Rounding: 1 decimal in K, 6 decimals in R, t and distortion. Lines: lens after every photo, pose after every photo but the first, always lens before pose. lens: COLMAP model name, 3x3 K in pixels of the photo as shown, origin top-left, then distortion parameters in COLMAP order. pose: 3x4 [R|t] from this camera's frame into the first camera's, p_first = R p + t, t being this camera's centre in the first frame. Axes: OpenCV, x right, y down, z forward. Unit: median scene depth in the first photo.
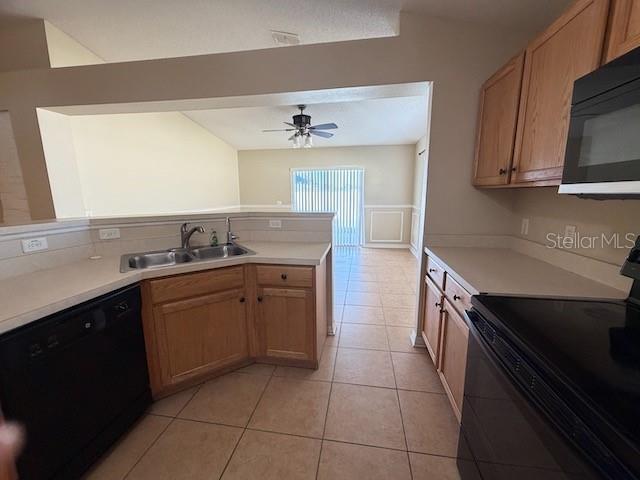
lens RADIAL K [[263.9, 0, 319.2], [0, 263.9, 242.4], [0, 0, 1]] dist [-0.015049, -0.000001]
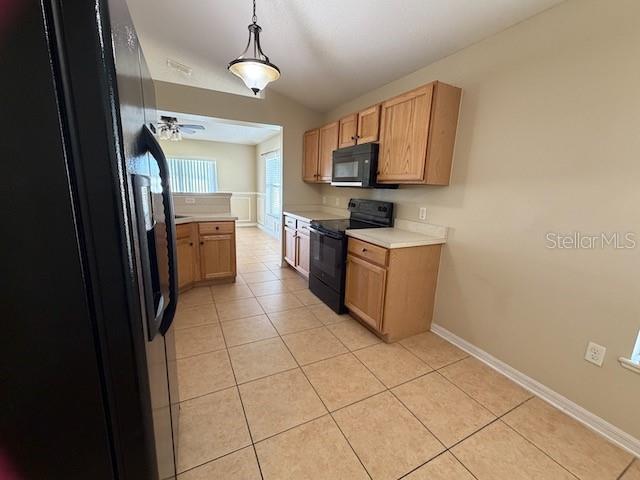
lens RADIAL K [[264.4, 0, 318.2], [0, 264.4, 240.2], [0, 0, 1]] dist [-0.001712, 0.000333]
pose [[0.807549, -0.085109, 0.583628, -0.577095], [0.067699, 0.996369, 0.051626, 0.151703], [-0.585903, -0.002180, 0.810378, -0.766247]]
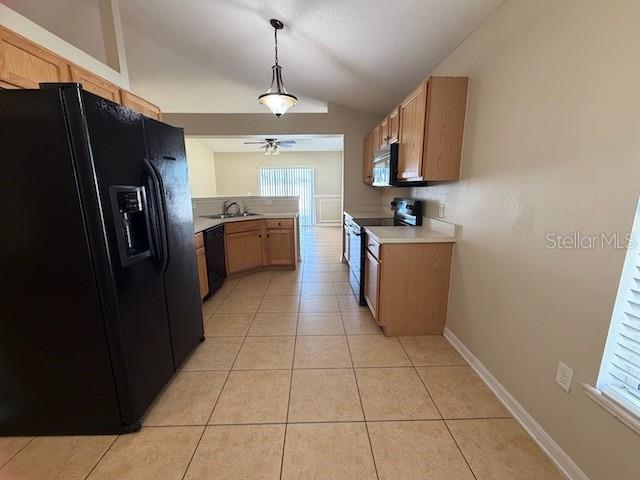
lens RADIAL K [[264.4, 0, 318.2], [0, 264.4, 240.2], [0, 0, 1]] dist [-0.001712, 0.000333]
pose [[0.983411, -0.037923, 0.177384, -0.196899], [0.034984, 0.999194, 0.019665, 0.213057], [-0.177987, -0.013133, 0.983945, -1.125512]]
